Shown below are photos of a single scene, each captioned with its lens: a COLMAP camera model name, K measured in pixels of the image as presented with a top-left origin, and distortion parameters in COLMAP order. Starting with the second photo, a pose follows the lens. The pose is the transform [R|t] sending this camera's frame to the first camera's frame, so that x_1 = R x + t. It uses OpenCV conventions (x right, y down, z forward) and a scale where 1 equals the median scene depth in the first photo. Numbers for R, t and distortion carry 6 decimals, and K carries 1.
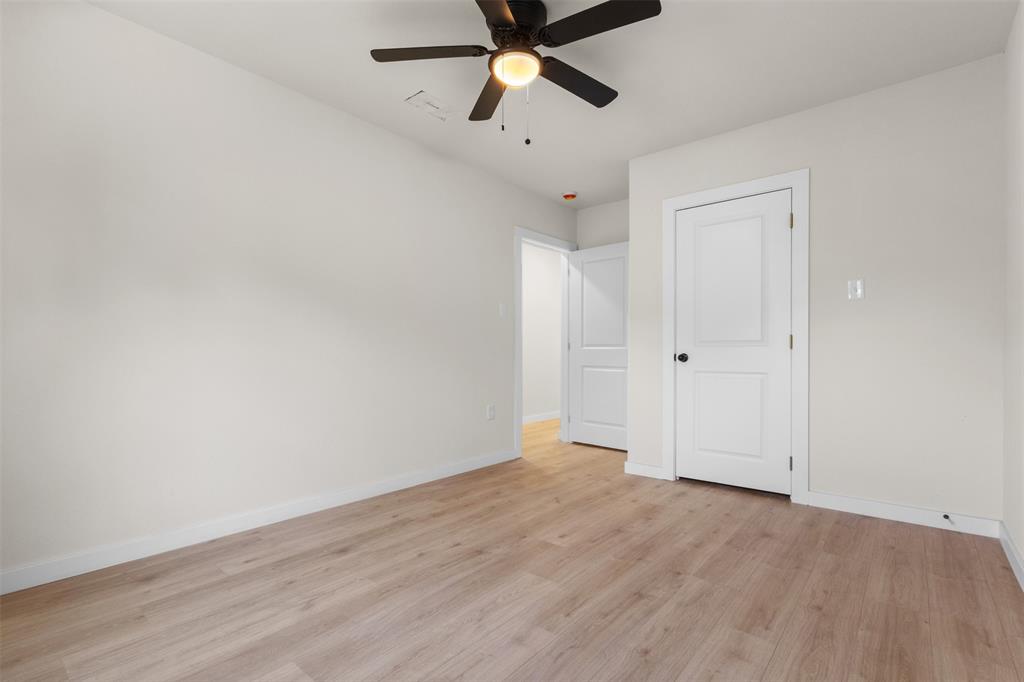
lens RADIAL K [[471.0, 0, 509.5], [0, 471.0, 342.6], [0, 0, 1]] dist [0.001882, 0.000415]
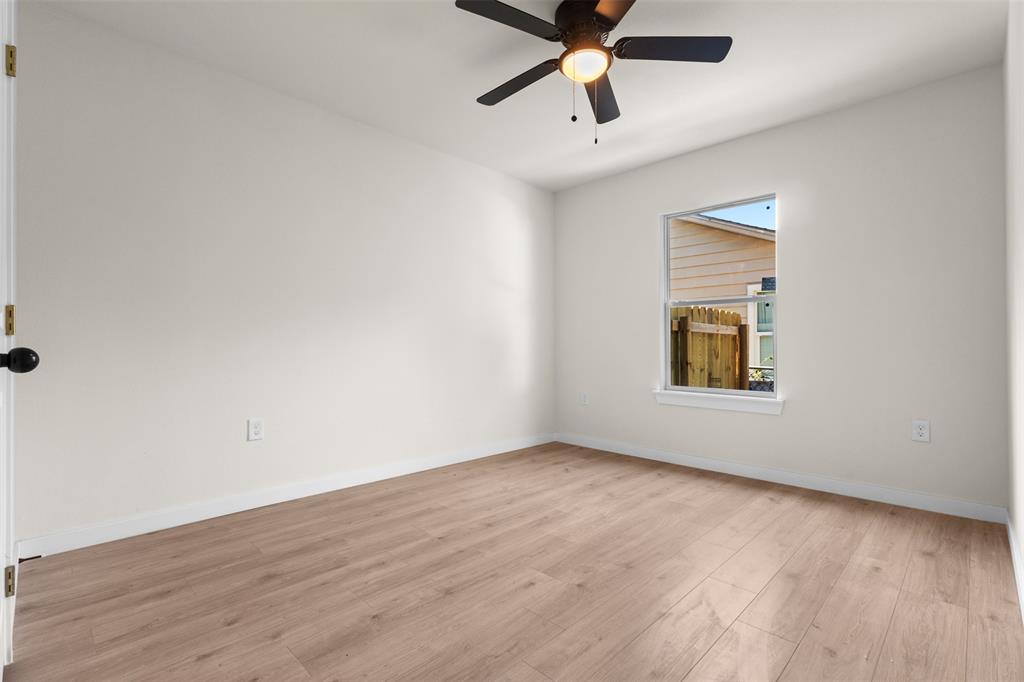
lens RADIAL K [[471.0, 0, 509.5], [0, 471.0, 342.6], [0, 0, 1]] dist [0.001882, 0.000415]
pose [[-0.996976, 0.001456, 0.077700, 0.099690], [-0.000812, 0.999575, -0.029150, 0.048203], [-0.077710, -0.029125, -0.996551, 2.081834]]
